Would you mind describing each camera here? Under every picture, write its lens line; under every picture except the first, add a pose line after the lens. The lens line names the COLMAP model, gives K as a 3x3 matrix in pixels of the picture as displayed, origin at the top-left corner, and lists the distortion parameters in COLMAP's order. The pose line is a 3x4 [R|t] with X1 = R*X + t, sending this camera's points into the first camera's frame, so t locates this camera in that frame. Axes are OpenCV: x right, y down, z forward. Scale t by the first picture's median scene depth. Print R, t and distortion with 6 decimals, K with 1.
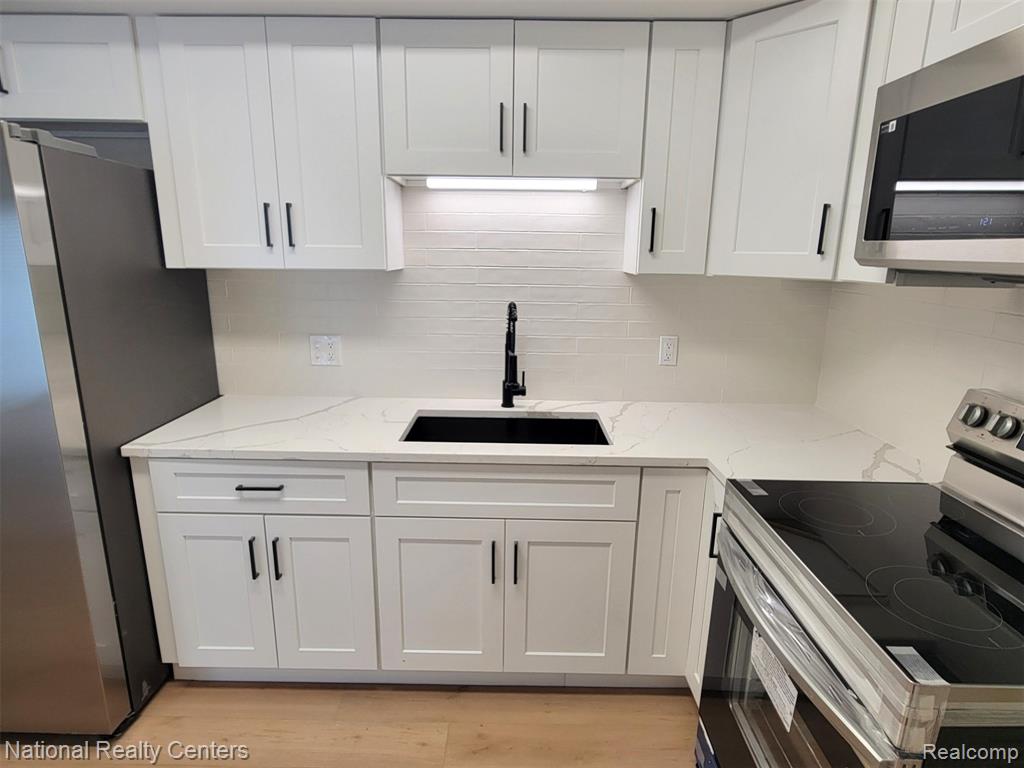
lens RADIAL K [[578.0, 0, 507.9], [0, 578.0, 390.8], [0, 0, 1]] dist [-0.004975, -0.000261]
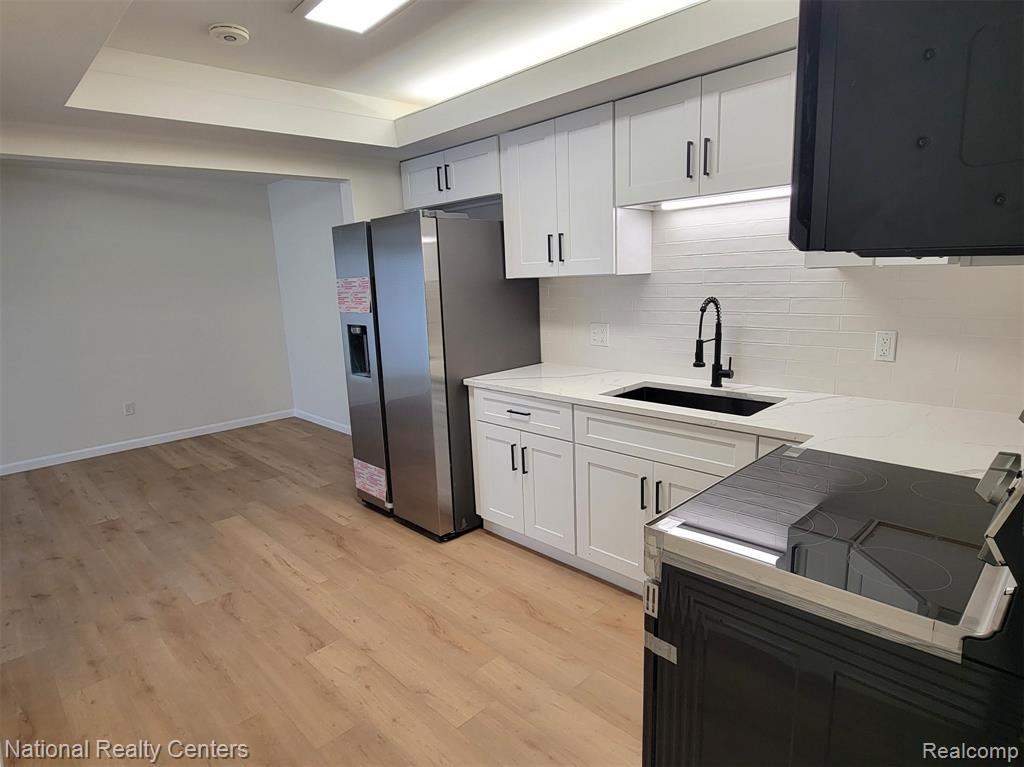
lens RADIAL K [[578.0, 0, 510.5], [0, 578.0, 385.6], [0, 0, 1]] dist [-0.004975, -0.000261]
pose [[0.705382, 0.093403, -0.702646, 0.654636], [-0.116632, 0.993063, 0.014923, 0.070512], [0.699166, 0.071425, 0.711383, -0.158746]]
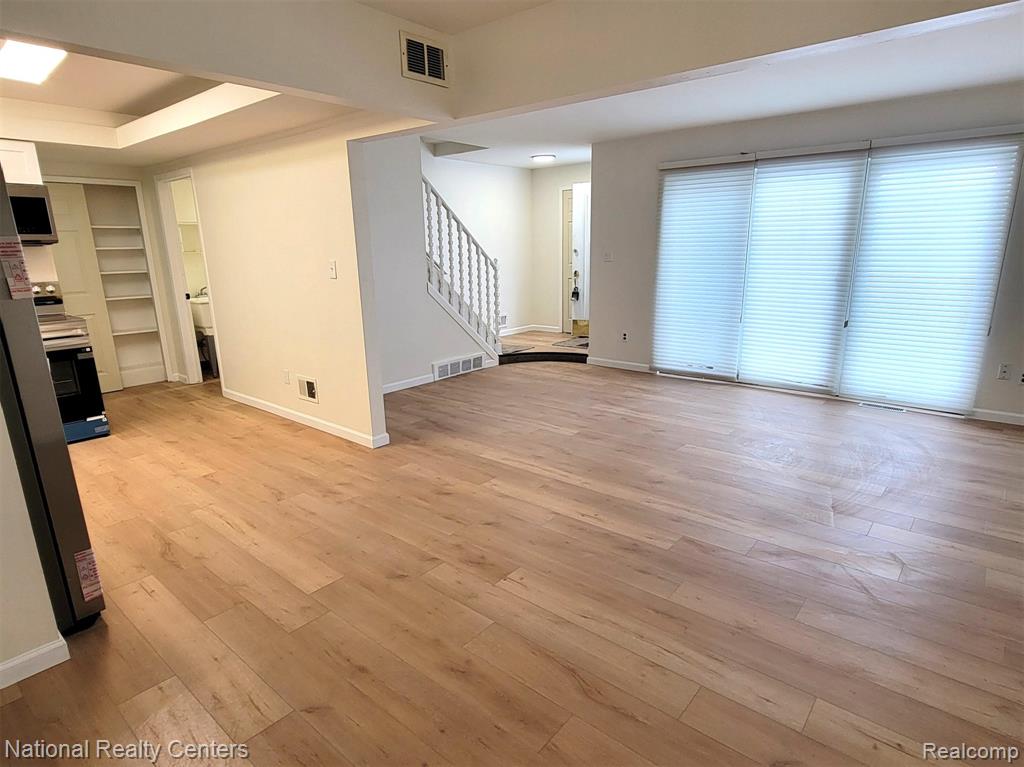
lens RADIAL K [[578.0, 0, 511.6], [0, 578.0, 390.9], [0, 0, 1]] dist [-0.004975, -0.000261]
pose [[-0.768739, -0.162313, 0.618623, -2.474953], [0.155290, 0.890944, 0.426737, -0.241673], [-0.620423, 0.424115, -0.659698, 1.027488]]
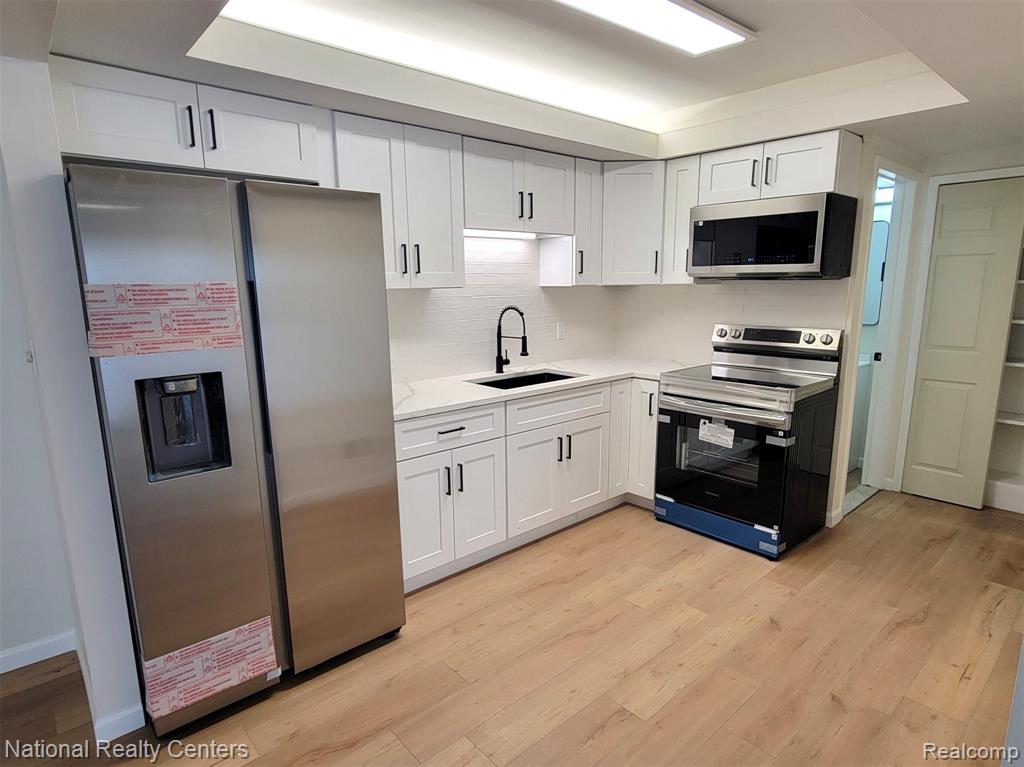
lens RADIAL K [[578.0, 0, 510.8], [0, 578.0, 385.1], [0, 0, 1]] dist [-0.004975, -0.000261]
pose [[0.742432, -0.139374, 0.655263, -1.248338], [0.177468, 0.984092, 0.008240, 0.064646], [-0.645987, 0.110171, 0.755356, -0.247022]]
